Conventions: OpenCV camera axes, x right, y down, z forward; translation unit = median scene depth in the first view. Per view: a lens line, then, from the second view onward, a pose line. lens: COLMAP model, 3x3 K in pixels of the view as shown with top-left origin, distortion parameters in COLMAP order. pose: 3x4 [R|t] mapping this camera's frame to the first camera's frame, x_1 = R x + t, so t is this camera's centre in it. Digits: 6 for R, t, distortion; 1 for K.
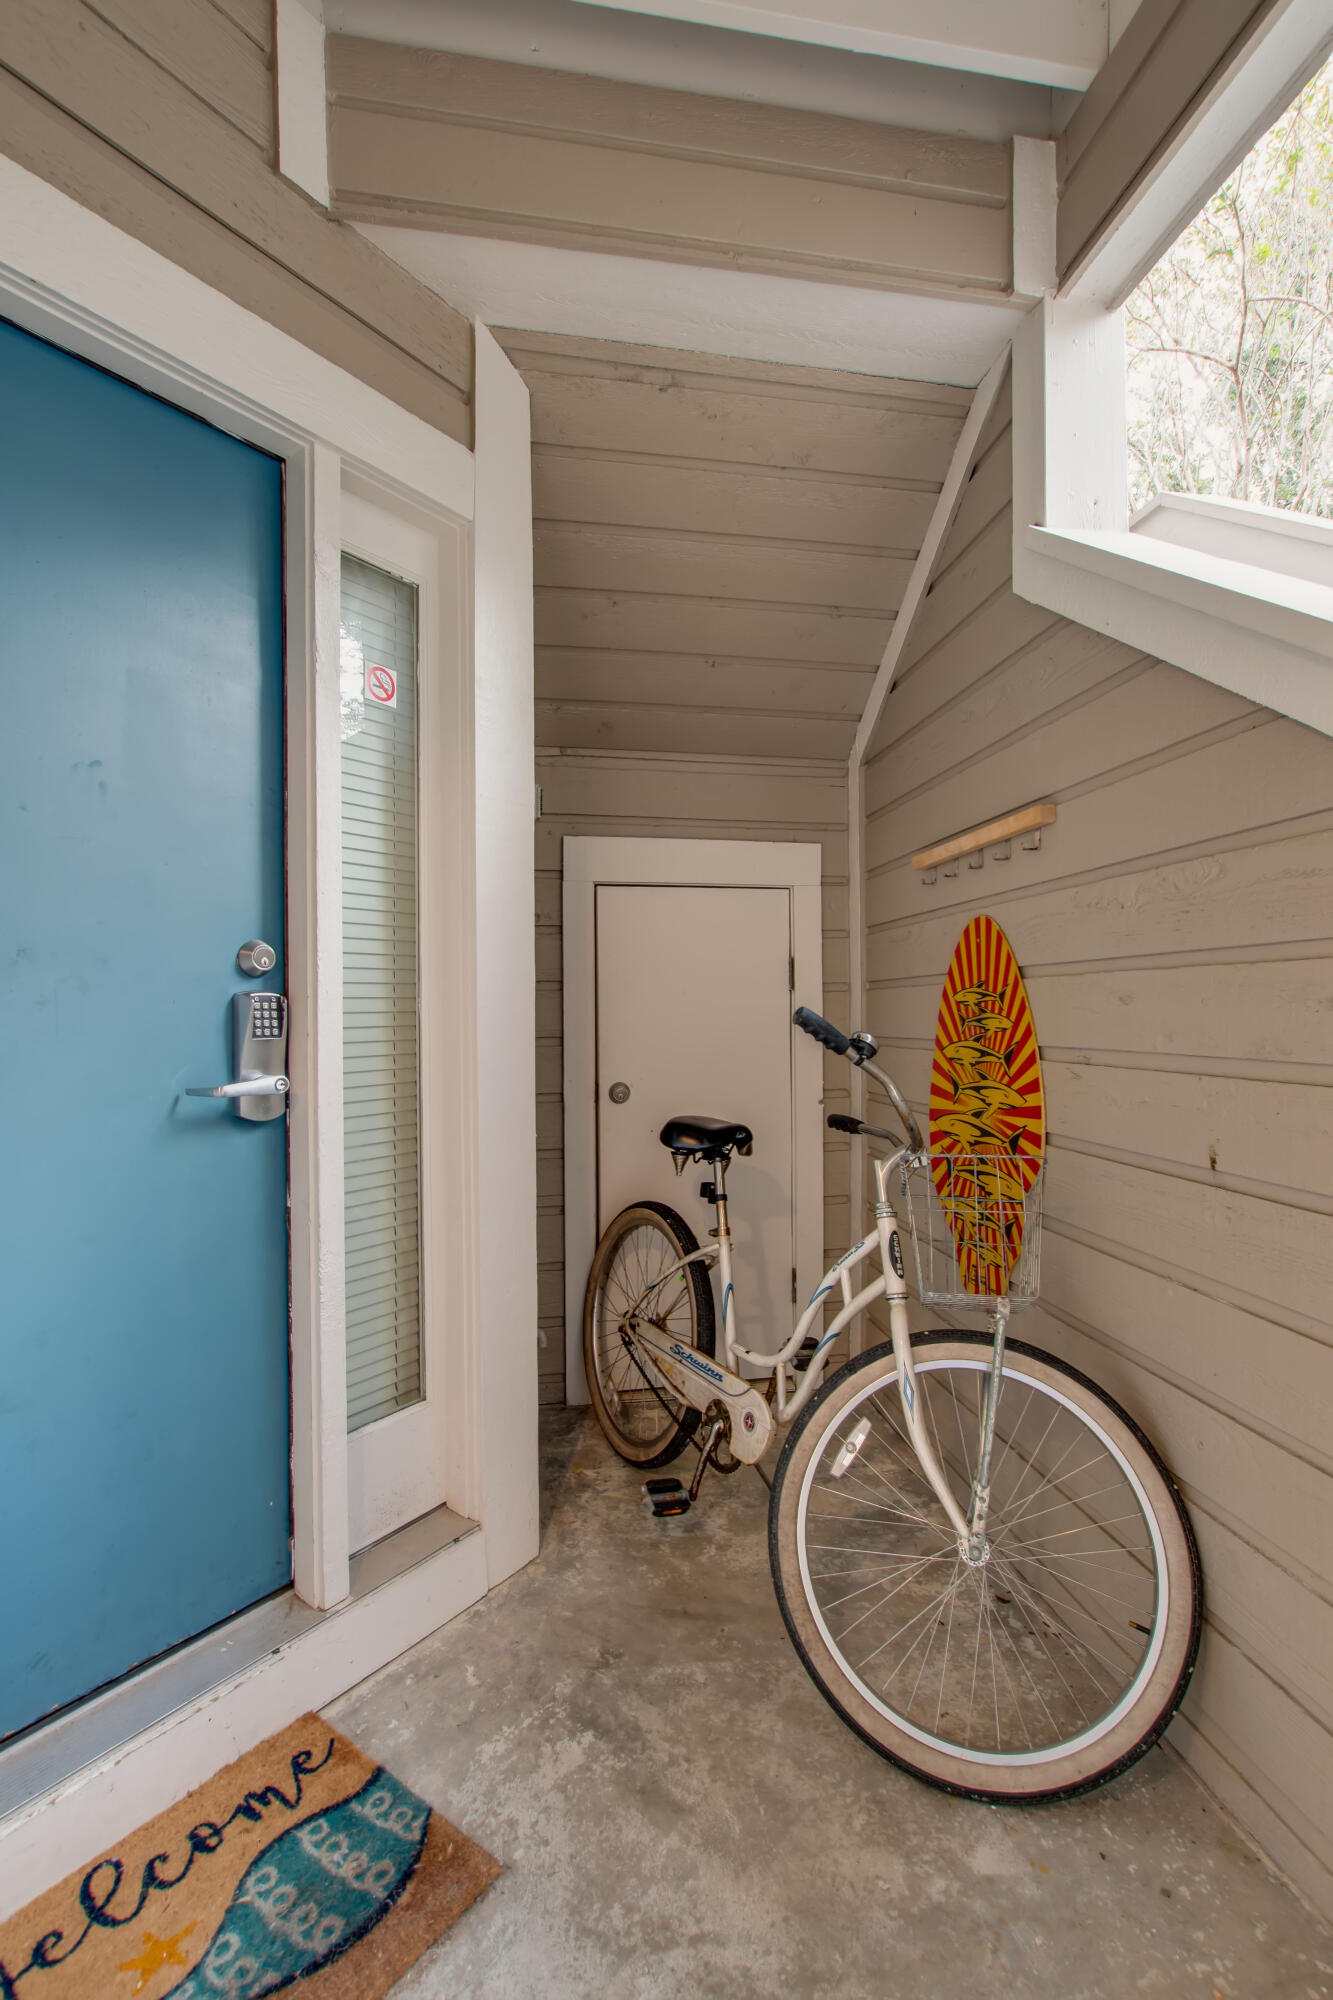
lens RADIAL K [[920.7, 0, 666.5], [0, 920.7, 1000.0], [0, 0, 1]] dist [-0.014127, 0.007909]
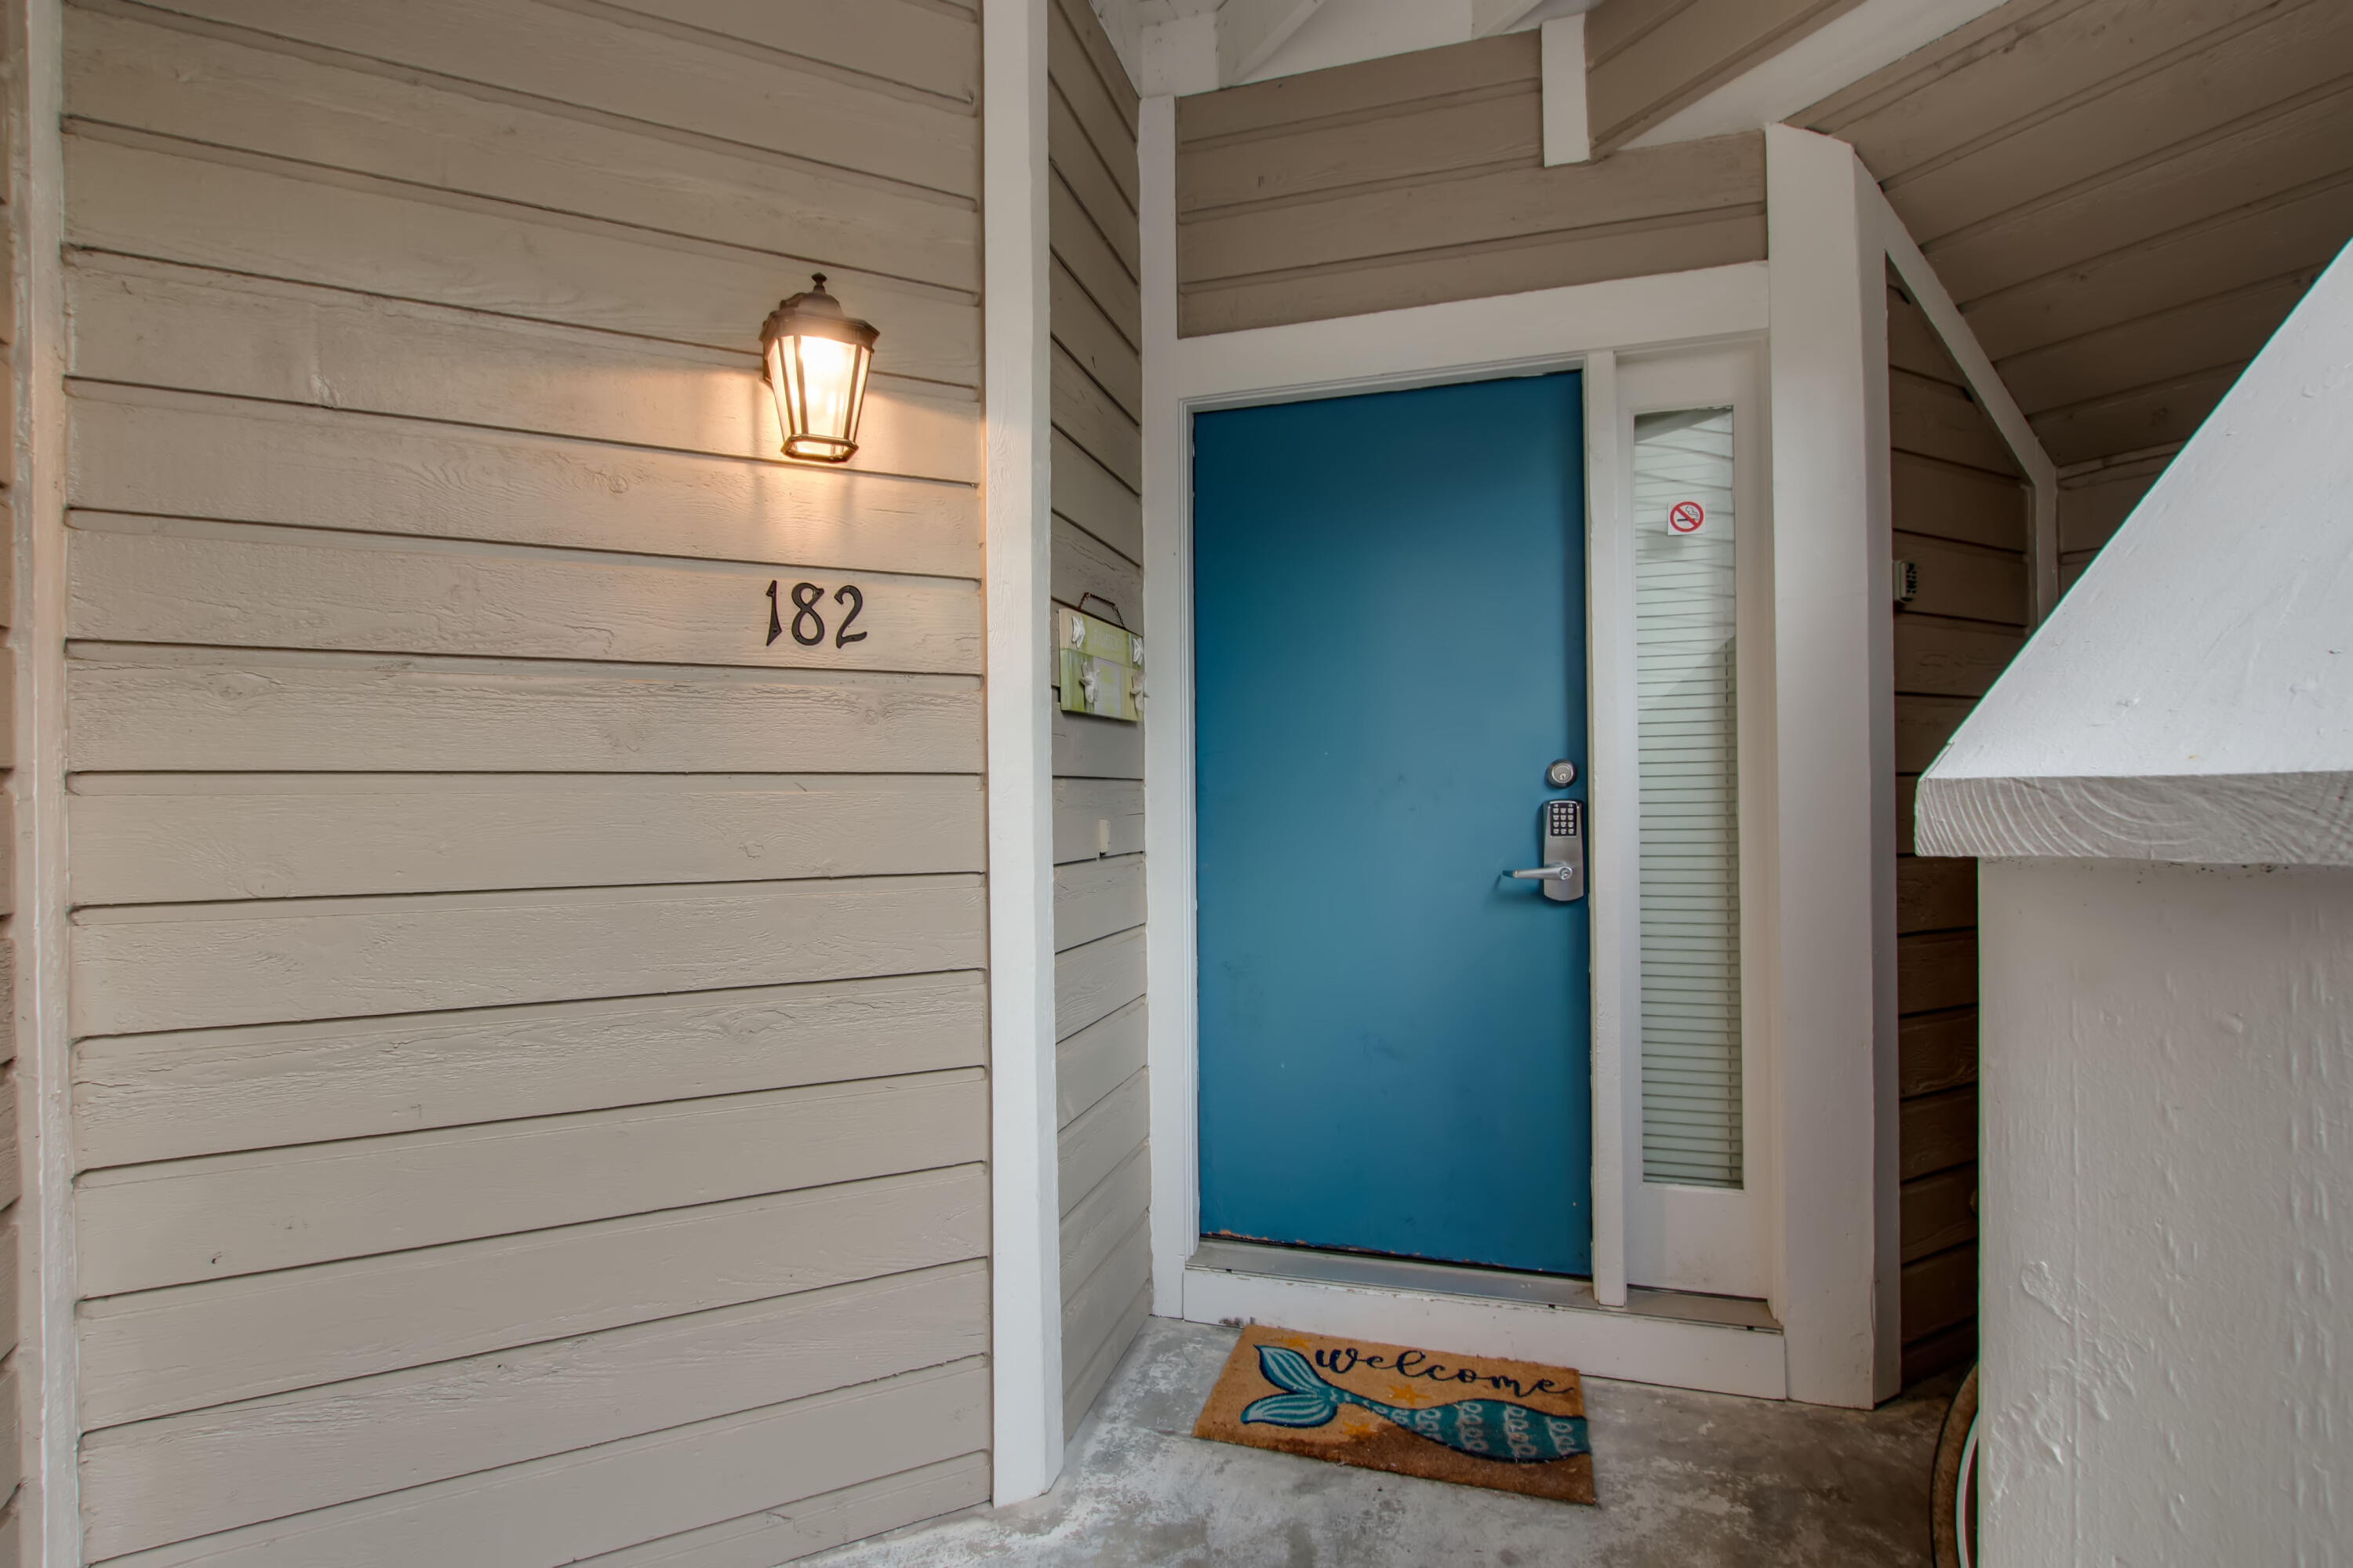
lens RADIAL K [[1217.0, 0, 1176.5], [0, 1217.0, 784.0], [0, 0, 1]] dist [-0.000815, -0.000320]
pose [[0.333726, -0.005802, -0.942652, 1.046569], [0.012133, 0.999925, -0.001859, -0.036932], [0.942592, -0.010817, 0.333772, -0.076418]]
